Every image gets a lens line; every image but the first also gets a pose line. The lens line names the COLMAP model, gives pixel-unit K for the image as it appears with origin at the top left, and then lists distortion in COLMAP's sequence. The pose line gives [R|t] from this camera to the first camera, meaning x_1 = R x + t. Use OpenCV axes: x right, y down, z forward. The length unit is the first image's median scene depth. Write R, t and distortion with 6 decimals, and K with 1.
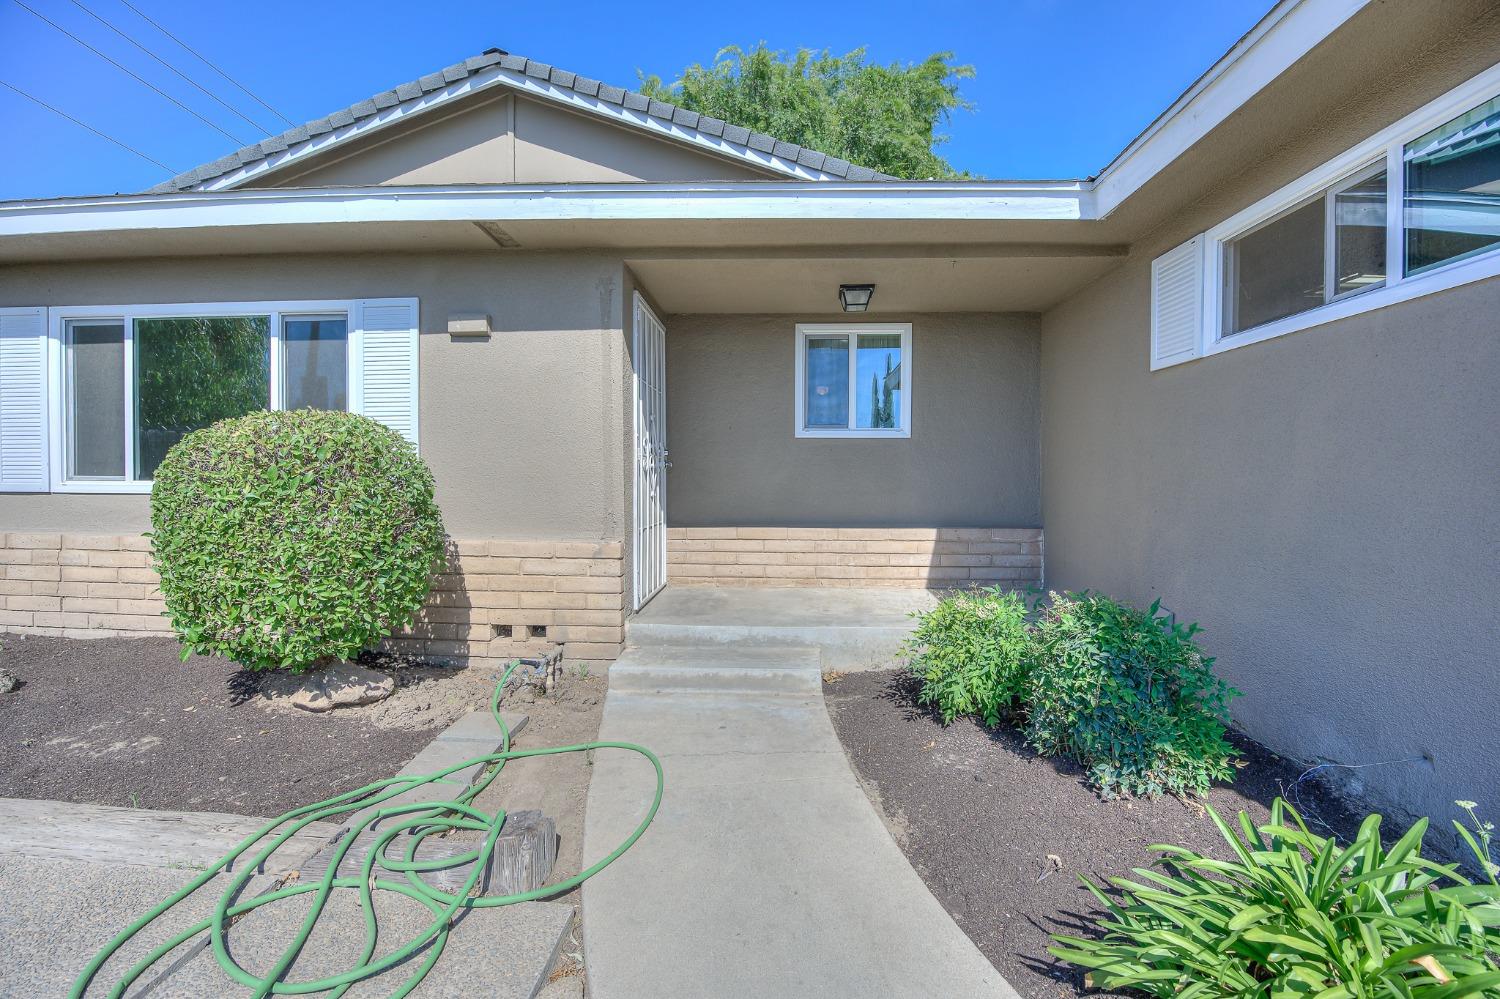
lens RADIAL K [[596.7, 0, 746.8], [0, 596.7, 475.6], [0, 0, 1]] dist [-0.022880, -0.000002]
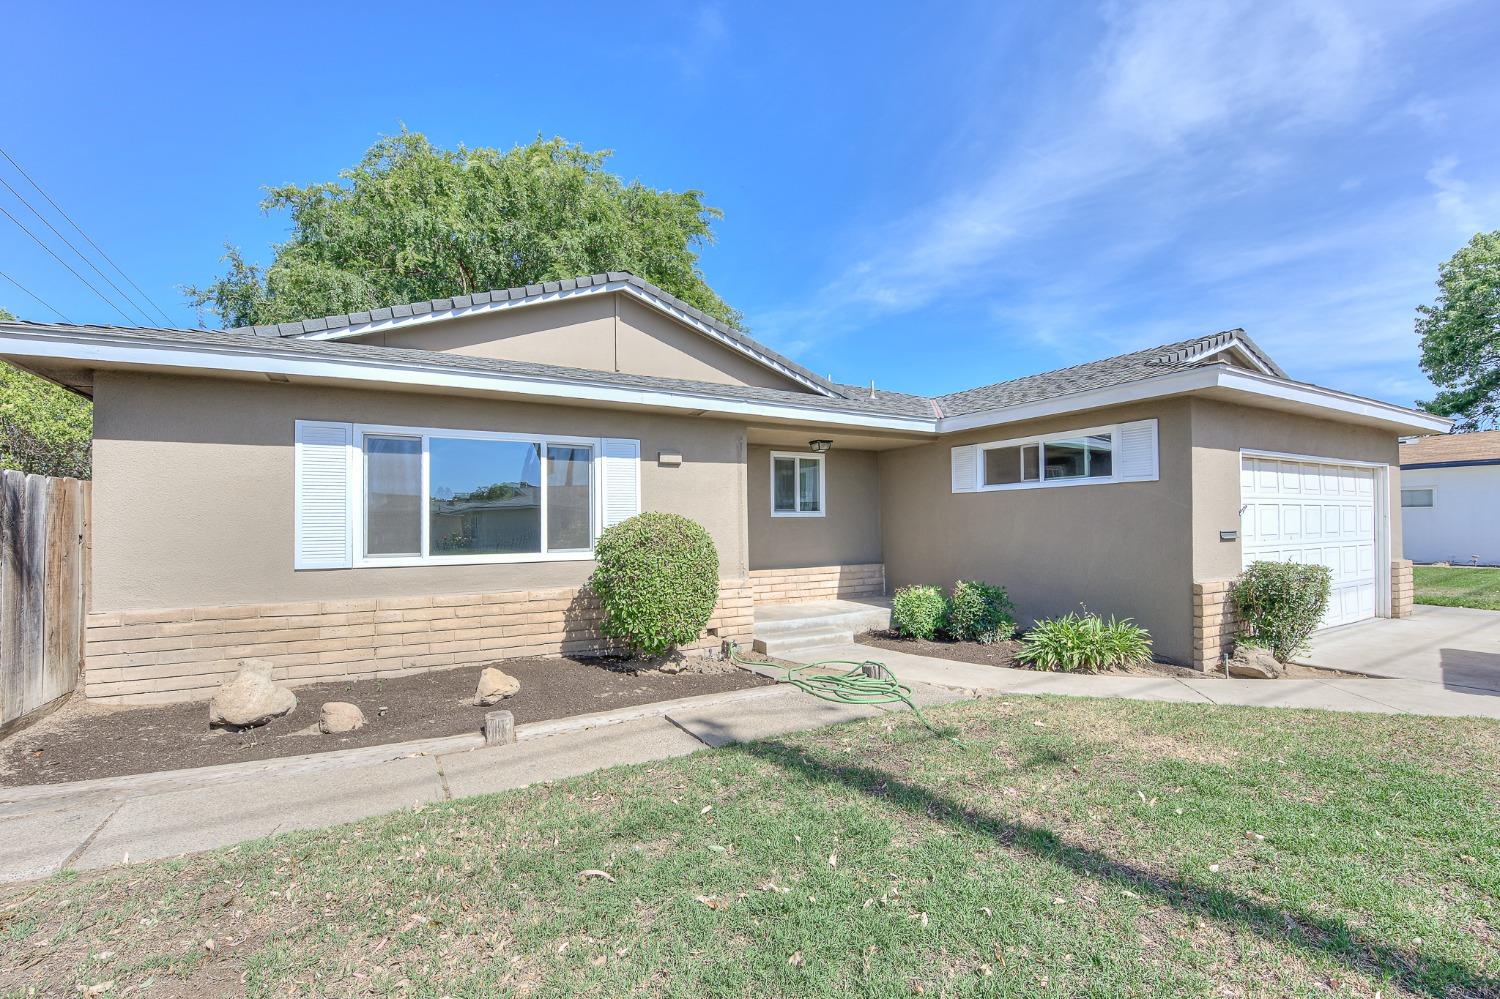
lens RADIAL K [[620.4, 0, 742.0], [0, 620.4, 489.0], [0, 0, 1]] dist [-0.015635, -0.000328]
pose [[0.855151, 0.017372, 0.518087, -1.191945], [0.015983, 0.998079, -0.059849, -0.049909], [-0.518132, 0.059461, 0.853231, -0.628714]]
